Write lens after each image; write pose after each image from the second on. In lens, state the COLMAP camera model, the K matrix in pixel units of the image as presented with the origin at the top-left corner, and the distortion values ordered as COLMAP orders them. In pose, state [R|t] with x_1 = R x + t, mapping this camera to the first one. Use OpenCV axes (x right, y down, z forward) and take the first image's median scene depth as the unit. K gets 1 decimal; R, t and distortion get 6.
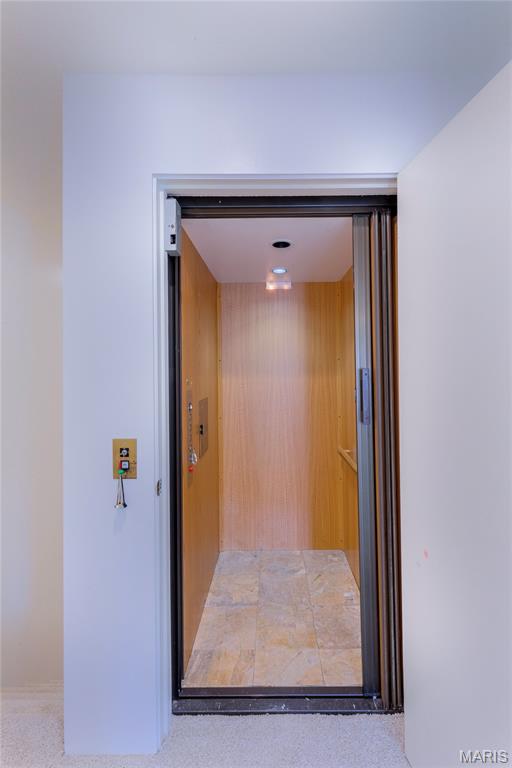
lens RADIAL K [[347.7, 0, 255.6], [0, 347.7, 360.6], [0, 0, 1]] dist [0.004039, 0.000351]
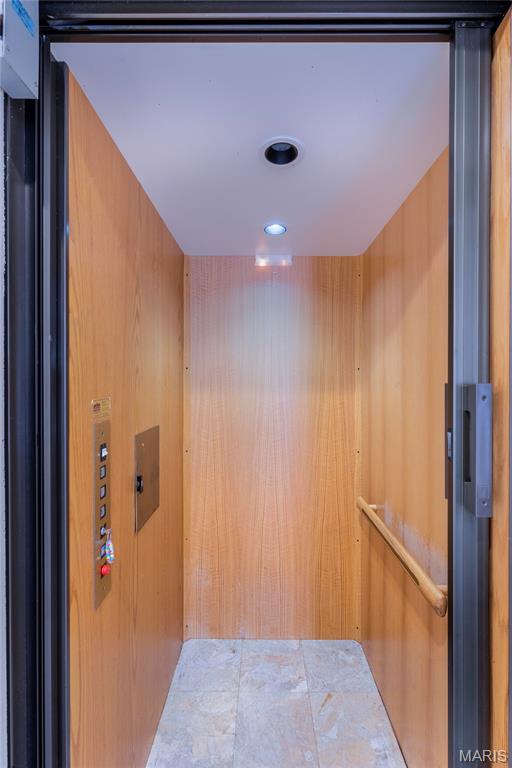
lens RADIAL K [[347.7, 0, 255.1], [0, 347.7, 382.5], [0, 0, 1]] dist [0.004039, 0.000351]
pose [[0.999578, 0.012803, 0.026078, 0.017001], [-0.013534, 0.999515, 0.028058, 0.006924], [-0.025706, -0.028399, 0.999266, 0.325212]]
